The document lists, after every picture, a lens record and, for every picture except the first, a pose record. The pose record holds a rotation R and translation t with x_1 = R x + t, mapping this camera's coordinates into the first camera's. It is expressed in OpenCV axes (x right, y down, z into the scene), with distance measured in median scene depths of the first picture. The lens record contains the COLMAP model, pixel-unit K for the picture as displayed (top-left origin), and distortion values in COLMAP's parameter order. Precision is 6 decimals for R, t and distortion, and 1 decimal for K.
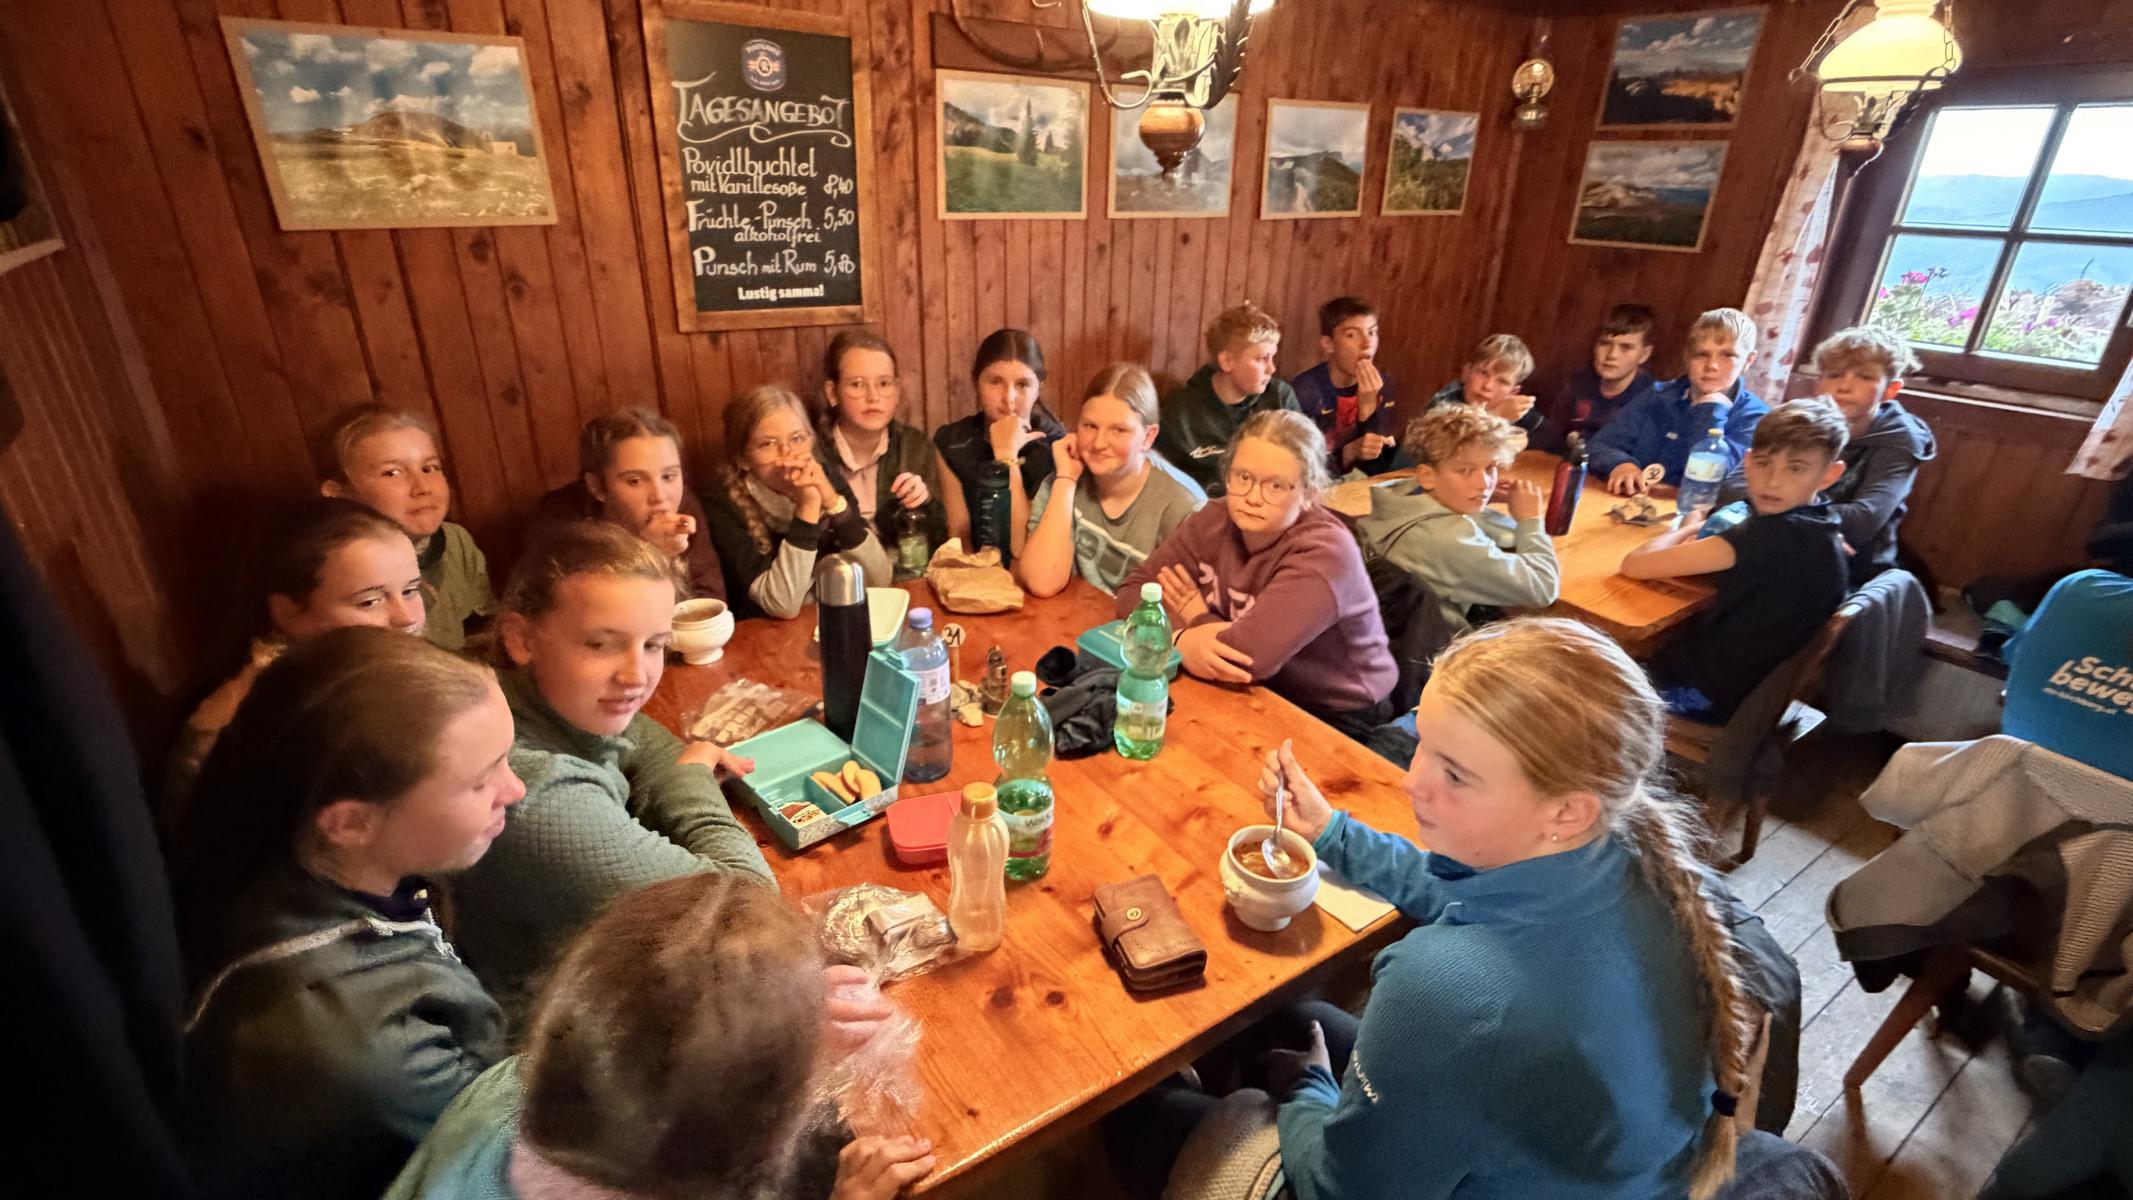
lens RADIAL K [[977.0, 0, 1065.8], [0, 977.0, 601.6], [0, 0, 1]] dist [-0.001260, 0.000256]
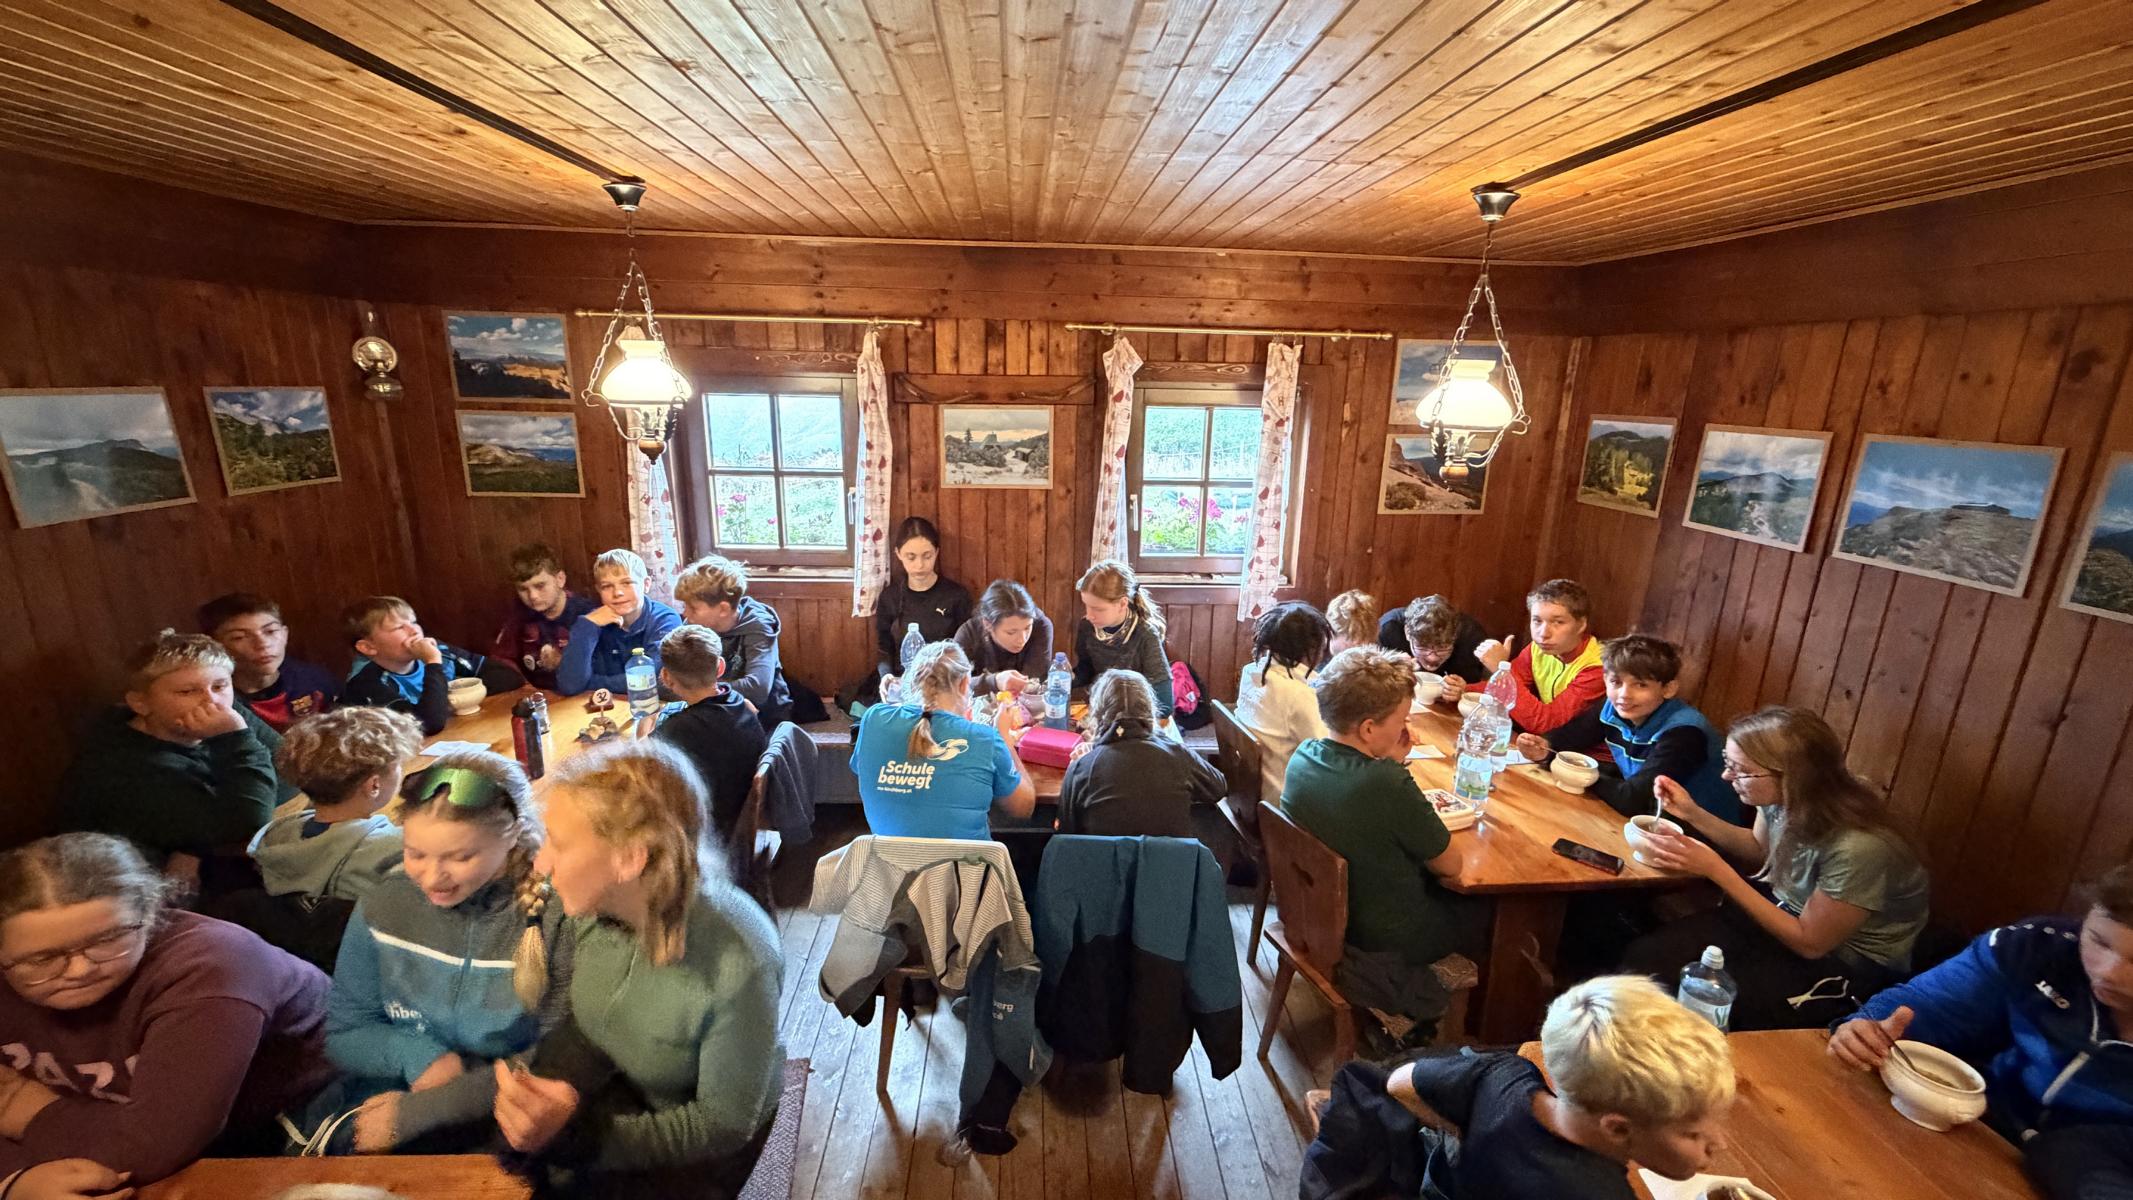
lens RADIAL K [[846.5, 0, 1060.6], [0, 846.5, 600.7], [0, 0, 1]] dist [0.002065, 0.000014]
pose [[0.528691, -0.220492, 0.819676, 0.065072], [0.337401, 0.940694, 0.035422, -0.072291], [-0.778875, 0.257833, 0.571731, -0.040531]]
